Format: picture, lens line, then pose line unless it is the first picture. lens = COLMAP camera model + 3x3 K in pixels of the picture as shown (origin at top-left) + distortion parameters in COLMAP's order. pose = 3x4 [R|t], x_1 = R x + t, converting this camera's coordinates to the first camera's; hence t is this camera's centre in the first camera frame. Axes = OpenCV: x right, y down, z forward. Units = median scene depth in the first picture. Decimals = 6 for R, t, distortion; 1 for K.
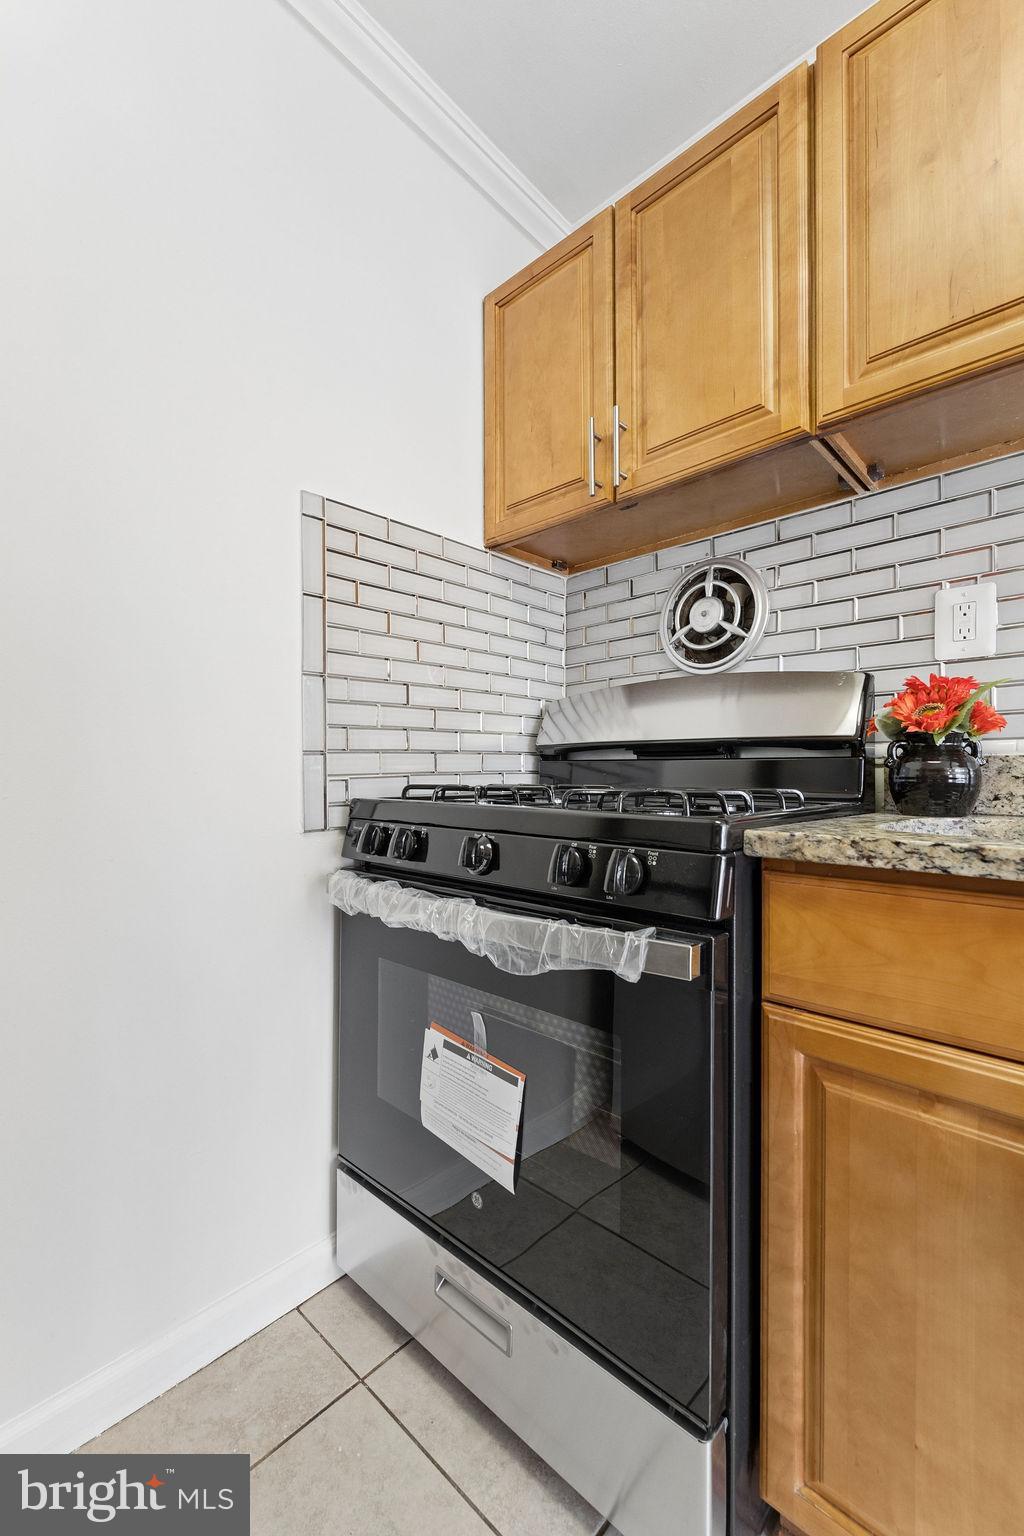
lens RADIAL K [[646.7, 0, 512.0], [0, 646.7, 768.0], [0, 0, 1]] dist [0.000281, 0.000003]
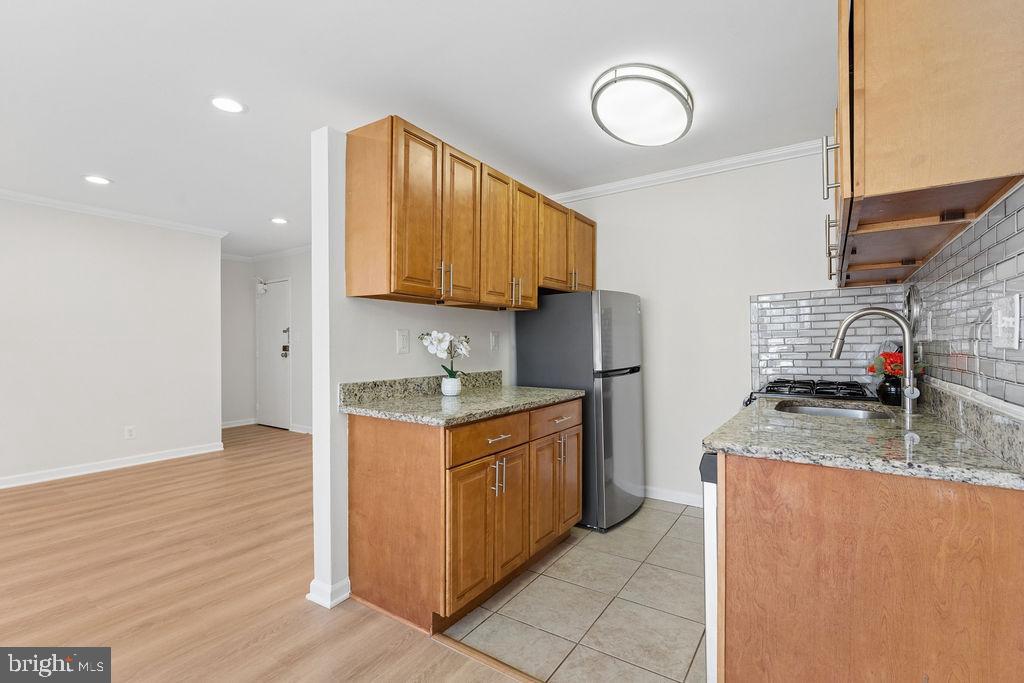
lens RADIAL K [[460.5, 0, 509.0], [0, 460.5, 345.4], [0, 0, 1]] dist [-0.000988, 0.000046]
pose [[0.150328, -0.000690, -0.988636, 1.765089], [0.016938, 0.999855, 0.001878, -0.153469], [0.988491, -0.017028, 0.150318, -0.637163]]
